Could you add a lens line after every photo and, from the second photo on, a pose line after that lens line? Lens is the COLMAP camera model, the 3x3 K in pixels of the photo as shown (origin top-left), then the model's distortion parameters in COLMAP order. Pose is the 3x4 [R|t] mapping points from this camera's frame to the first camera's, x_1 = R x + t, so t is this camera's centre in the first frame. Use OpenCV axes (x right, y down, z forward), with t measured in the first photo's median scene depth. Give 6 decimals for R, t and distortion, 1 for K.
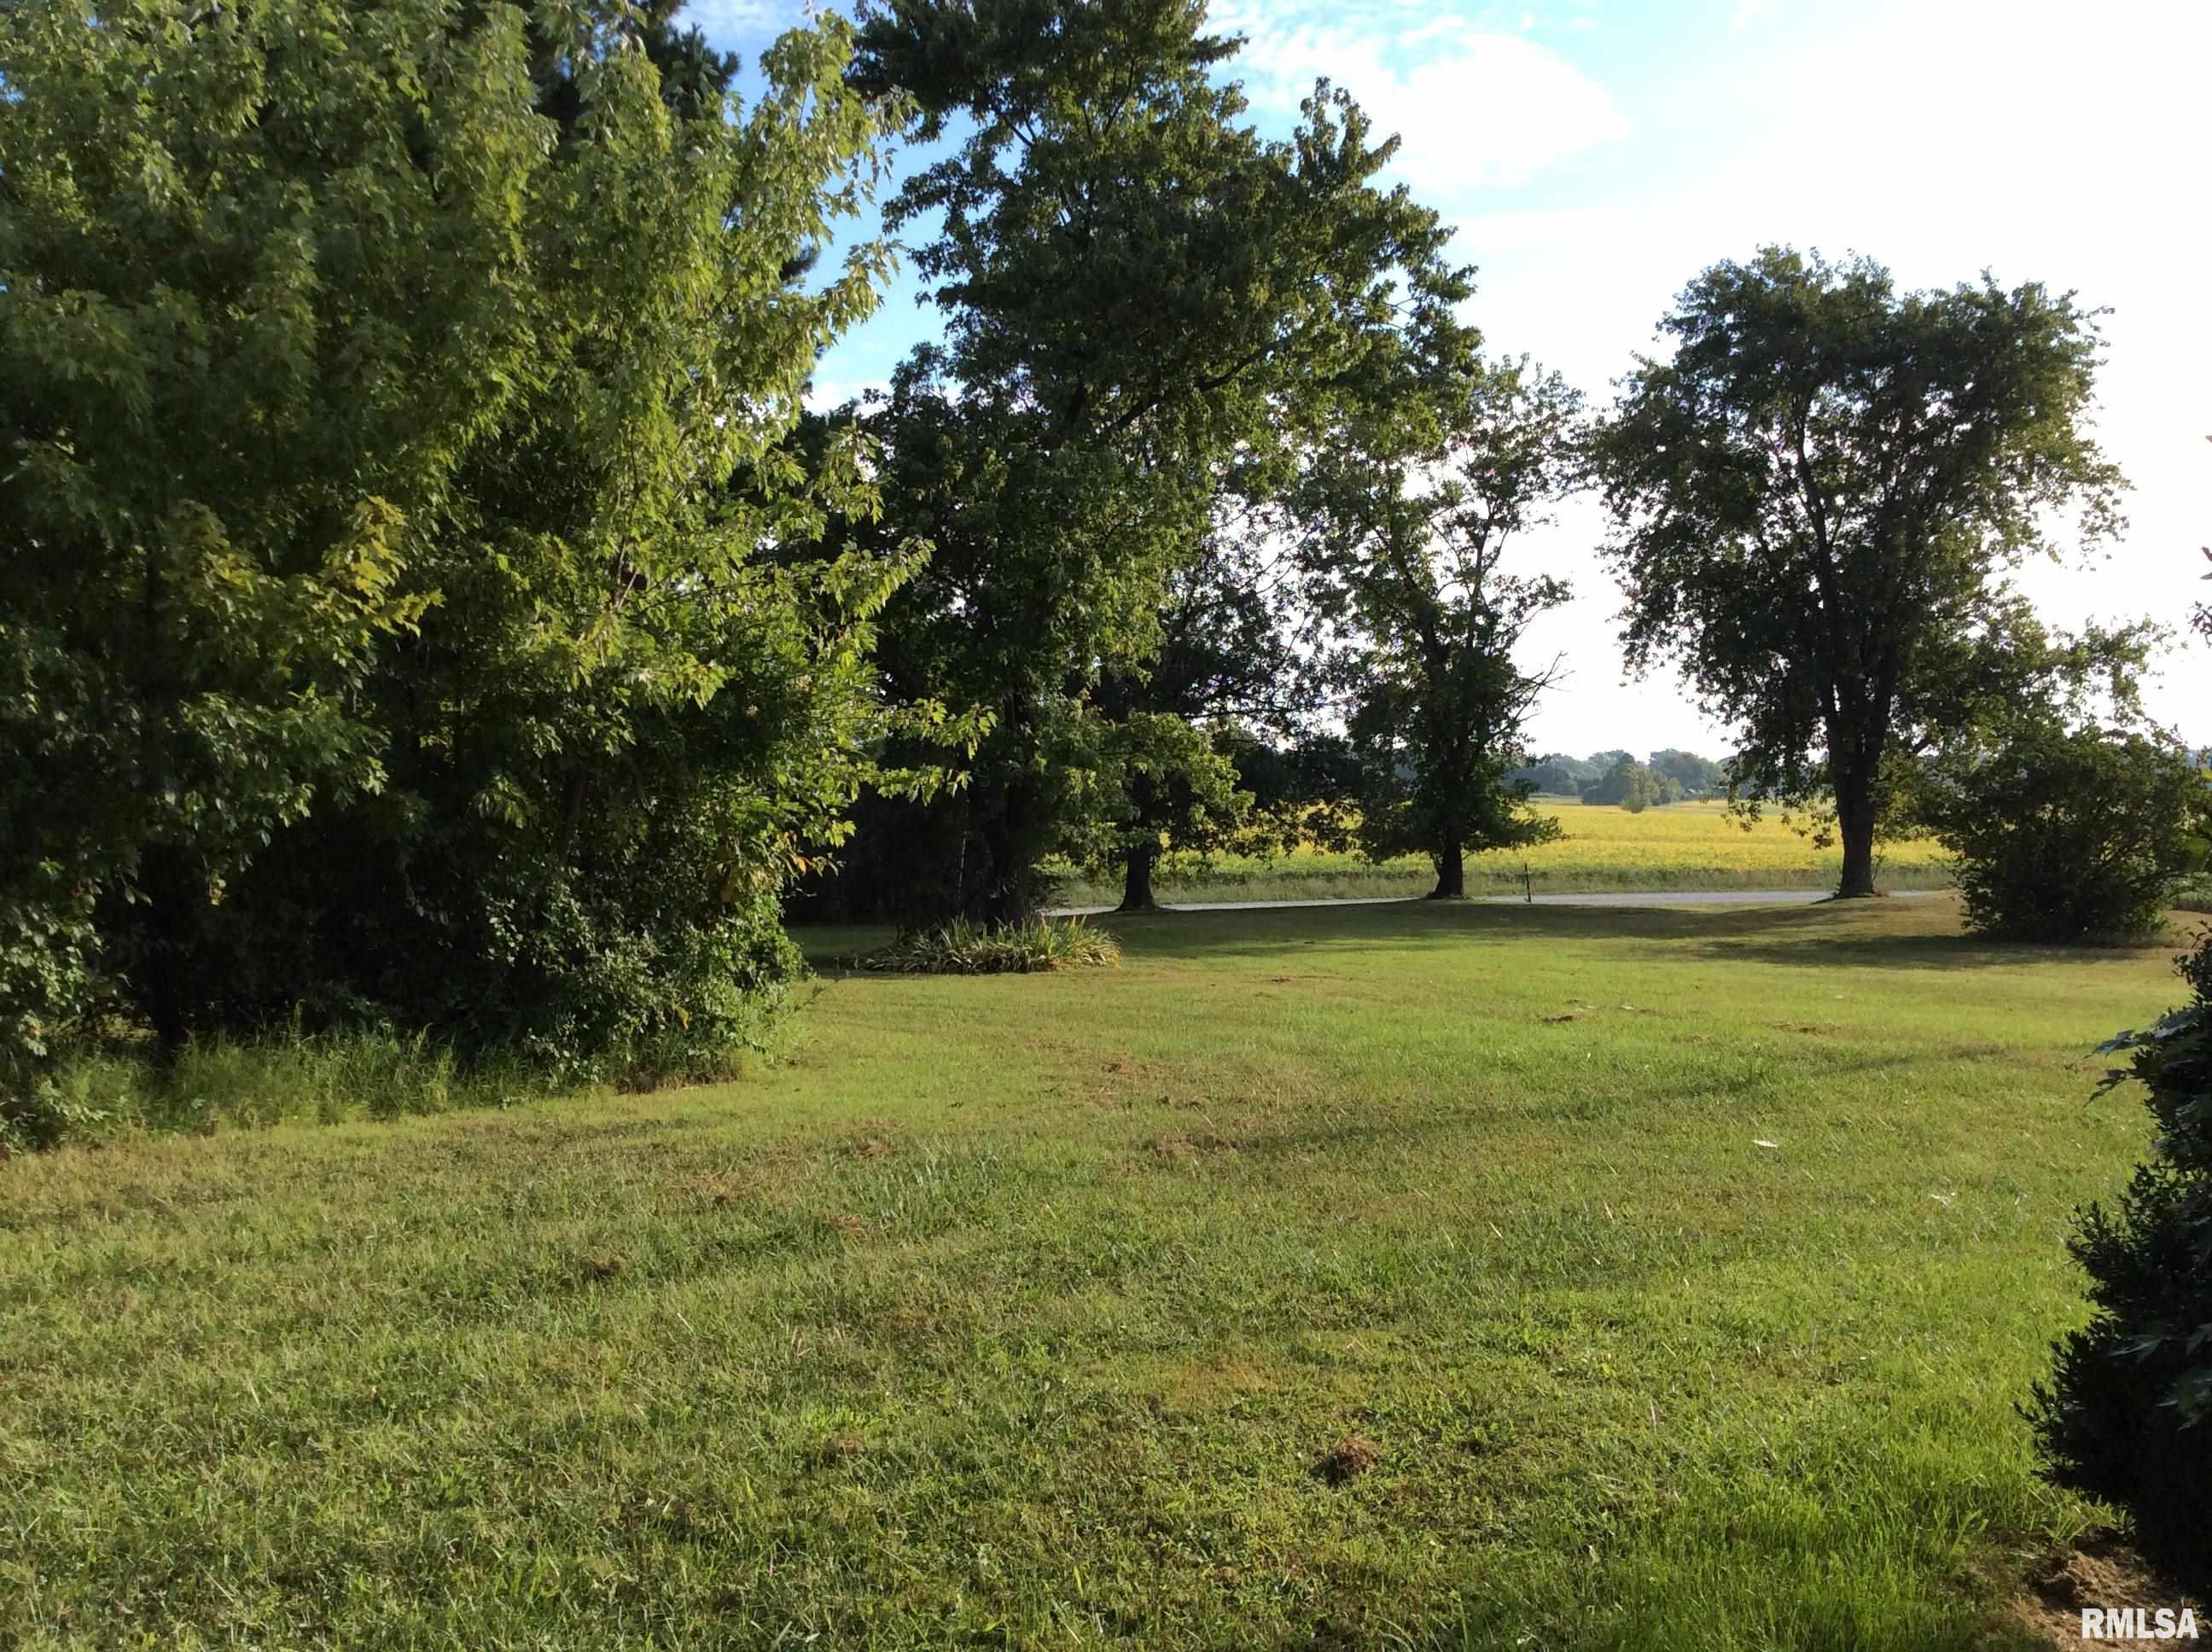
lens RADIAL K [[2015.4, 0, 1148.4], [0, 2015.4, 852.7], [0, 0, 1]] dist [0.036991, 0.000000]
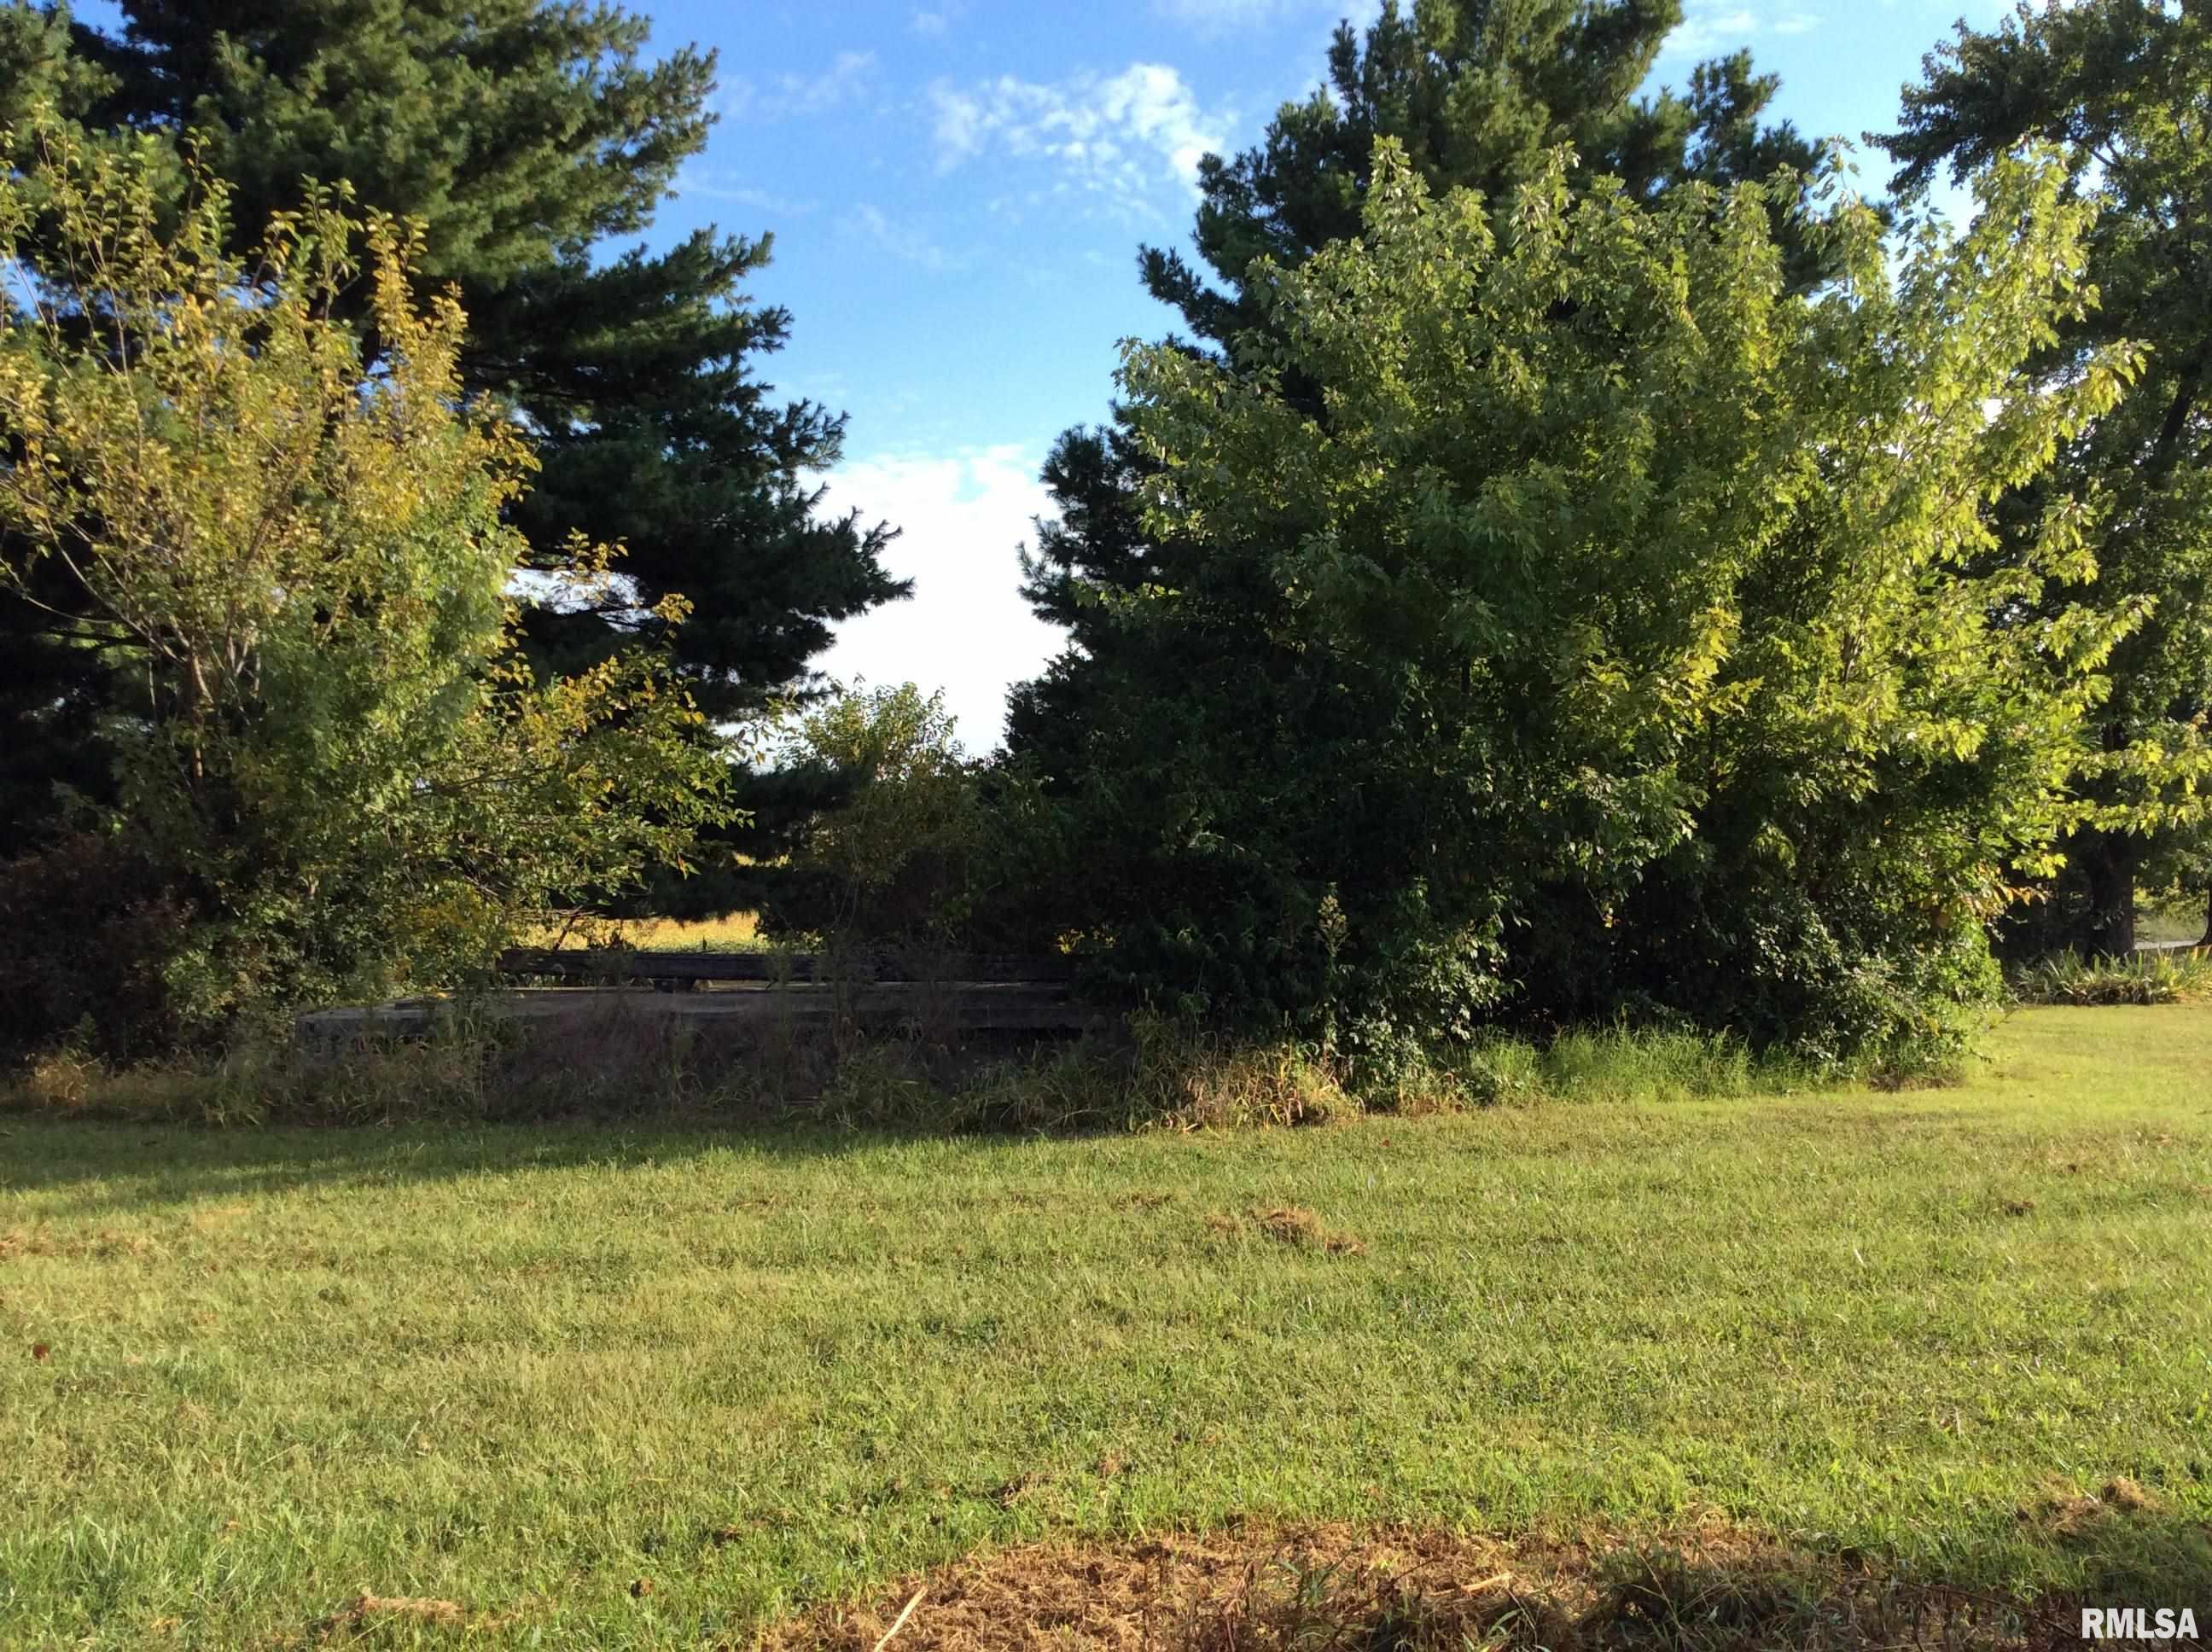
lens RADIAL K [[2015.4, 0, 1065.7], [0, 2015.4, 830.5], [0, 0, 1]] dist [0.036991, 0.000000]
pose [[0.883561, -0.025283, -0.467633, -0.056336], [0.011364, 0.999405, -0.032562, 0.000633], [0.468178, 0.023456, 0.883323, -0.118742]]
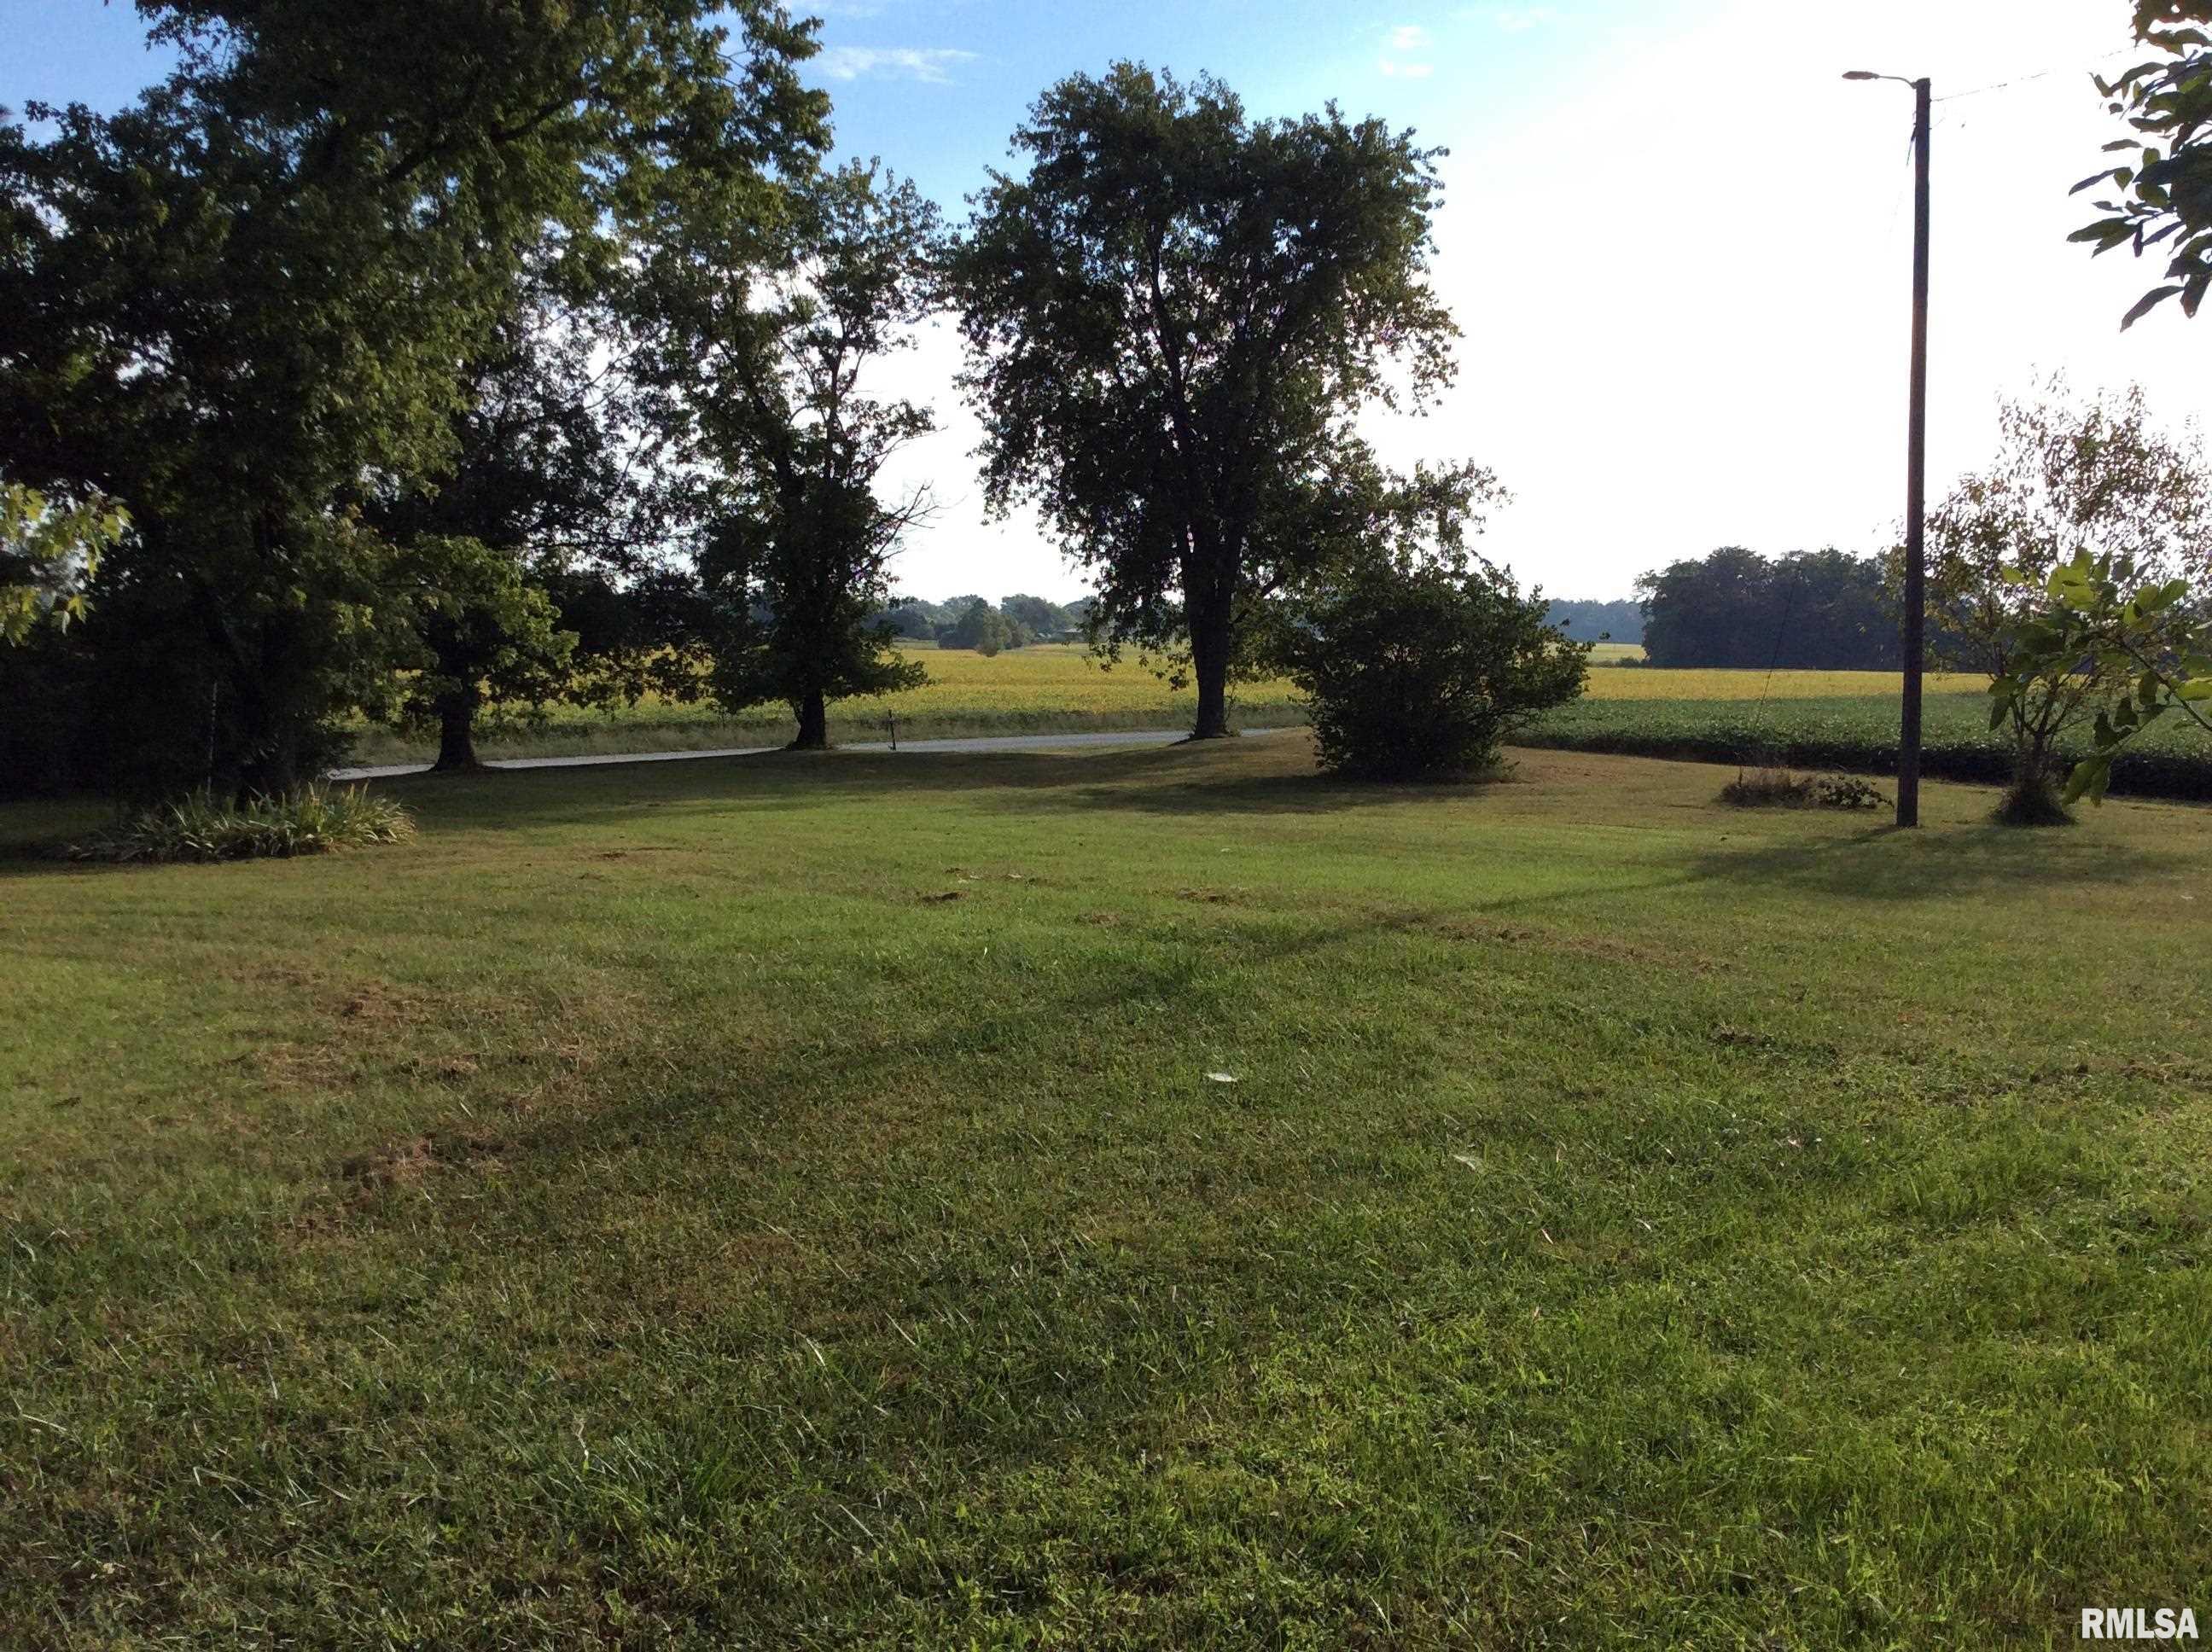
lens RADIAL K [[2015.4, 0, 1098.6], [0, 2015.4, 873.9], [0, 0, 1]] dist [0.036991, 0.000000]
pose [[0.958340, -0.037667, 0.283137, 0.018873], [0.012921, 0.995969, 0.088766, -0.001658], [-0.285339, -0.081410, 0.954963, 0.123960]]
